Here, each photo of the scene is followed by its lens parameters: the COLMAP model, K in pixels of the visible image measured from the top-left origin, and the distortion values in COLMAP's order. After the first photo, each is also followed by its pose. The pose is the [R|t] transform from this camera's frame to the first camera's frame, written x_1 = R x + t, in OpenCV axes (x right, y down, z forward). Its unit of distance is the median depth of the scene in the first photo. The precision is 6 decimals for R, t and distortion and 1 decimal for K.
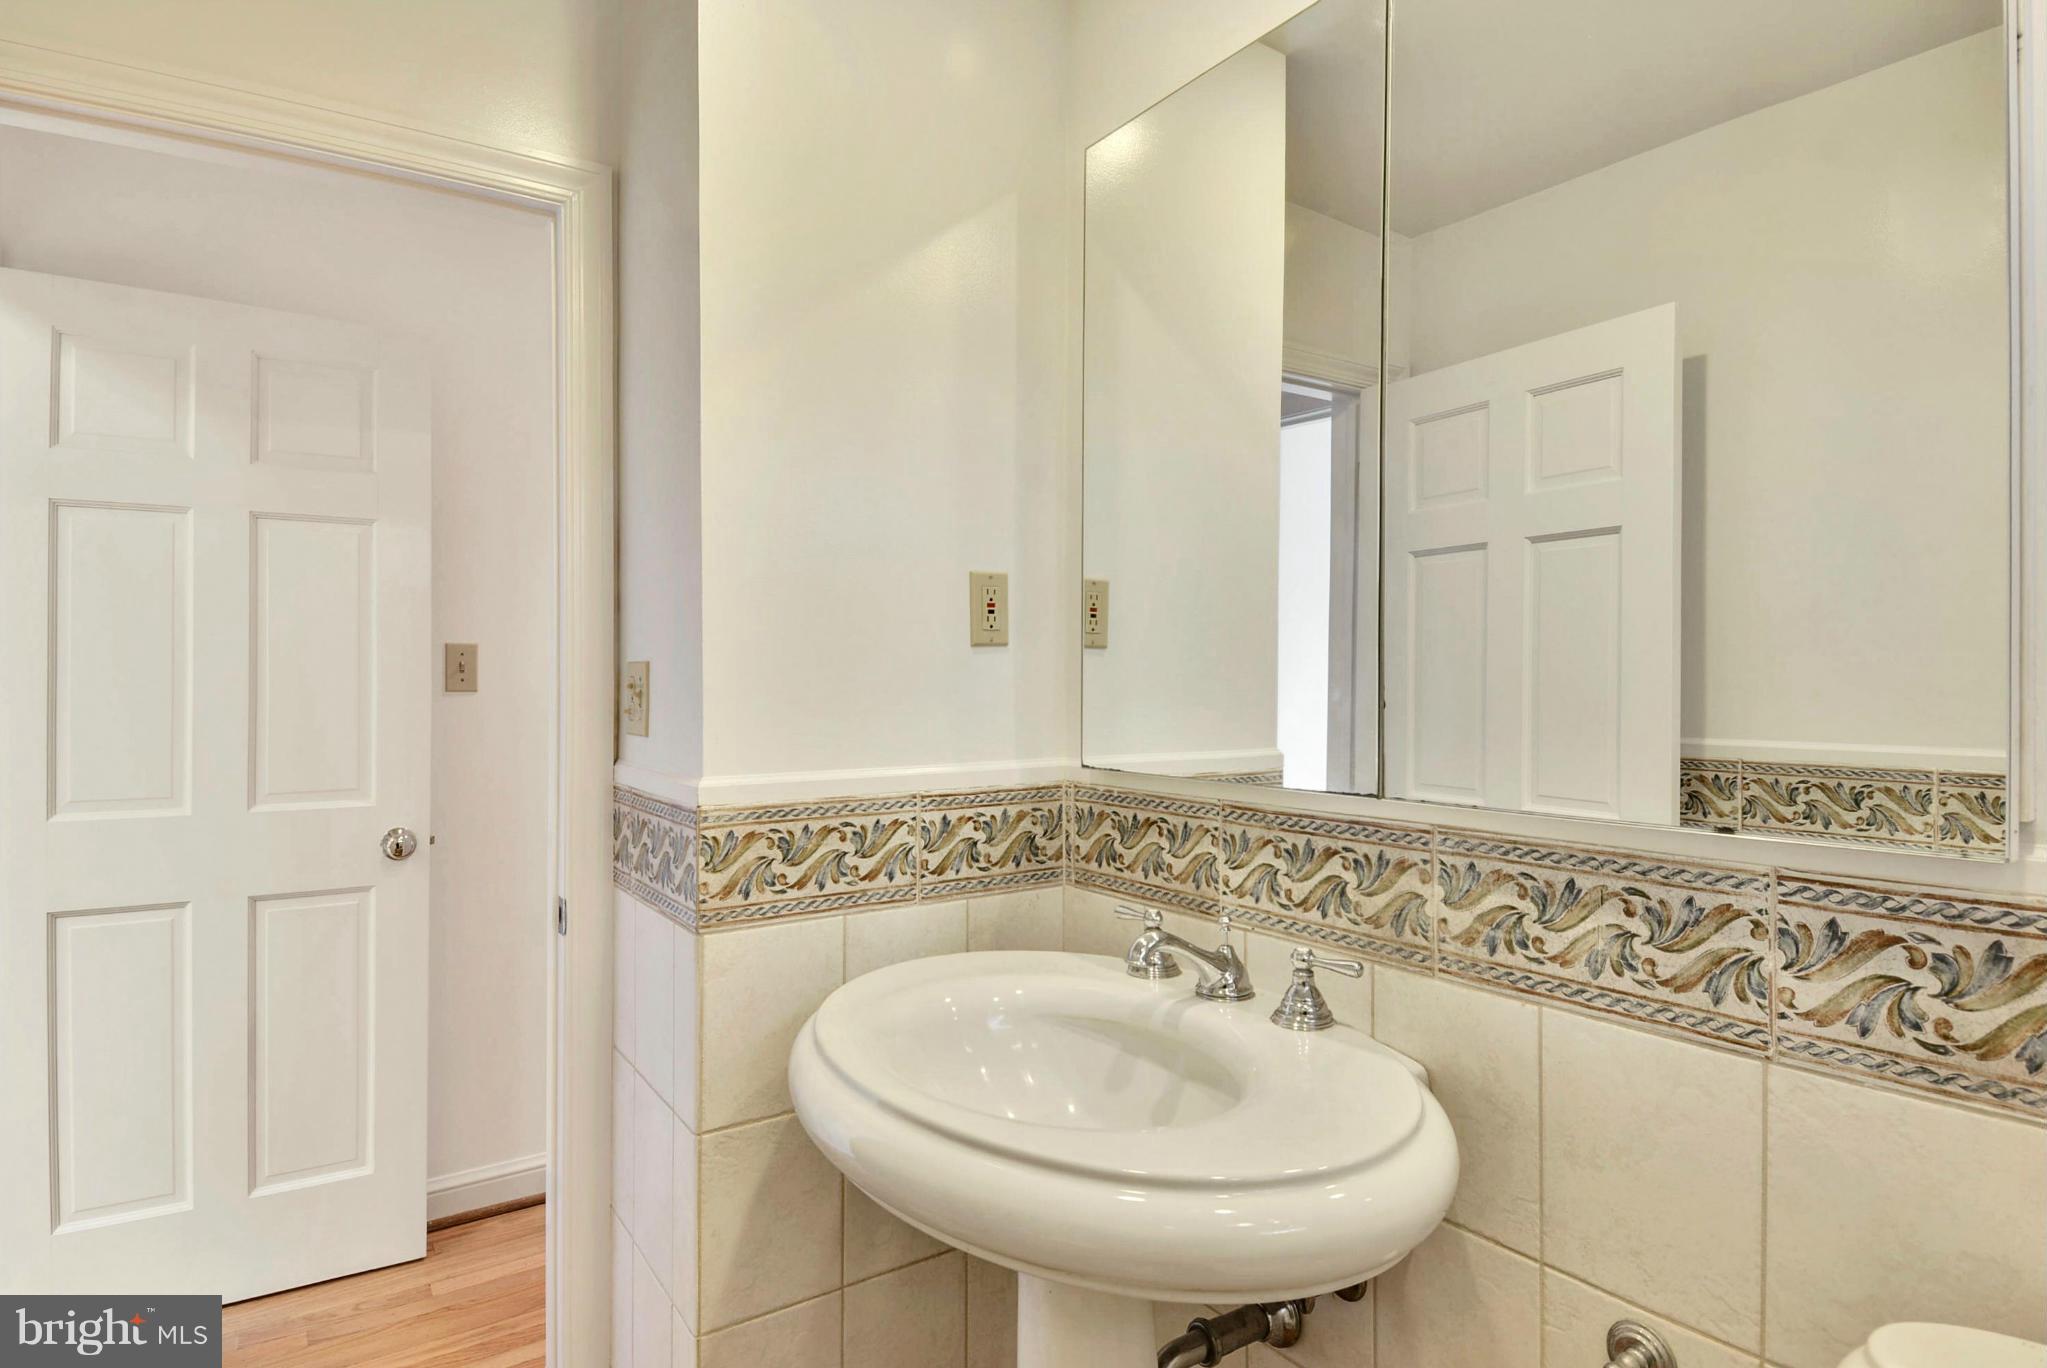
lens RADIAL K [[1063.0, 0, 987.7], [0, 1063.0, 676.7], [0, 0, 1]] dist [0.087287, -0.054786]
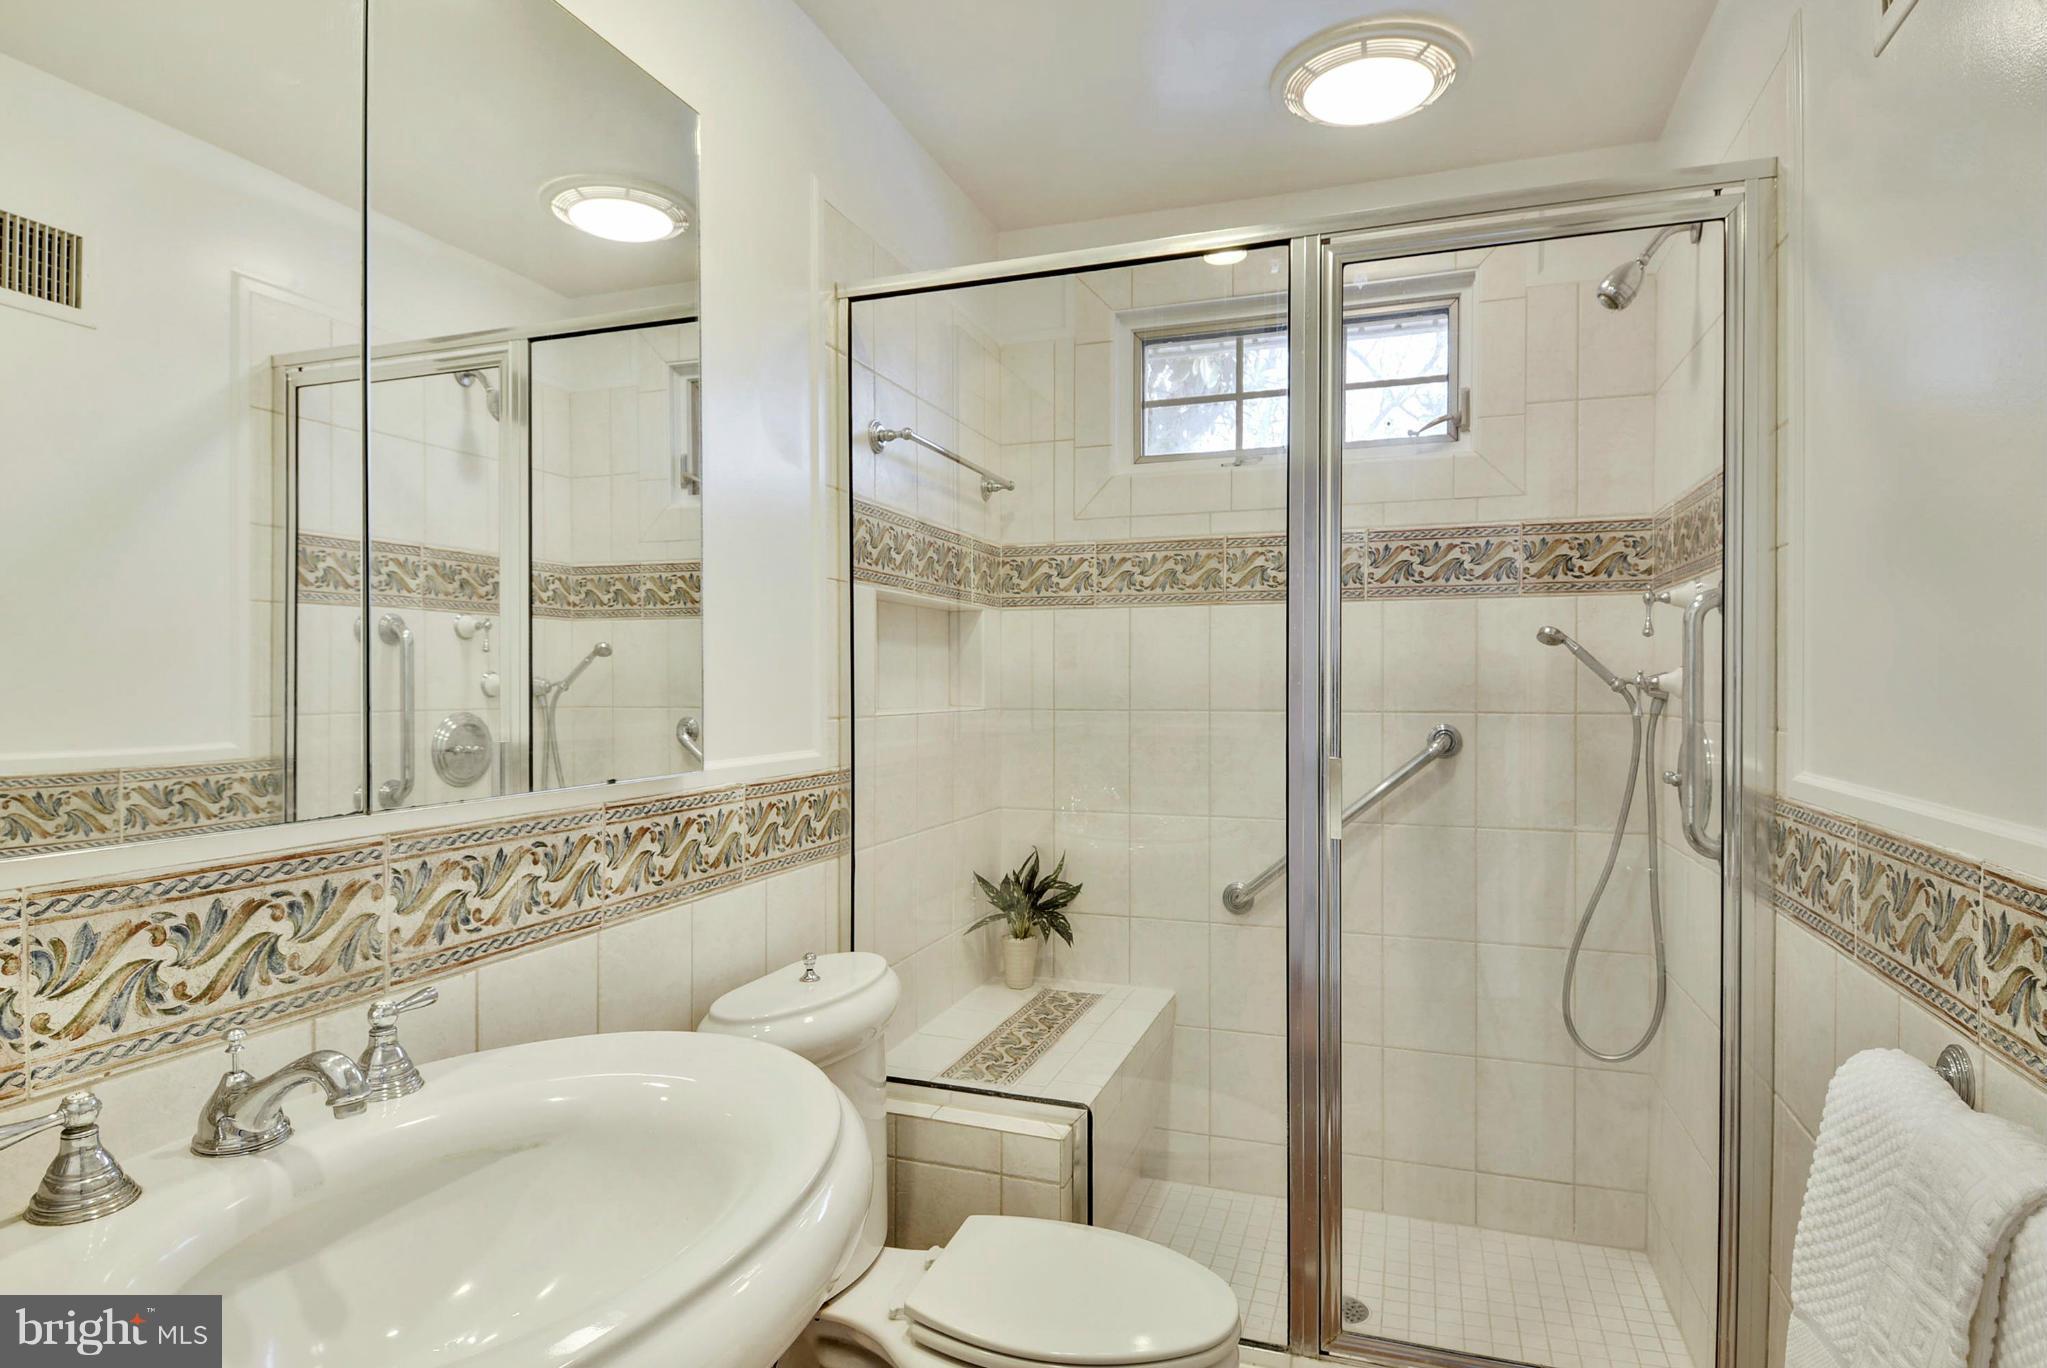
lens RADIAL K [[1154.5, 0, 1023.5], [0, 1154.5, 684.0], [0, 0, 1]] dist [0.101030, -0.069196]
pose [[-0.585910, 0.009356, 0.810322, -0.749108], [0.004891, 0.999956, -0.008009, 0.016198], [-0.810361, -0.000730, -0.585930, 1.141213]]
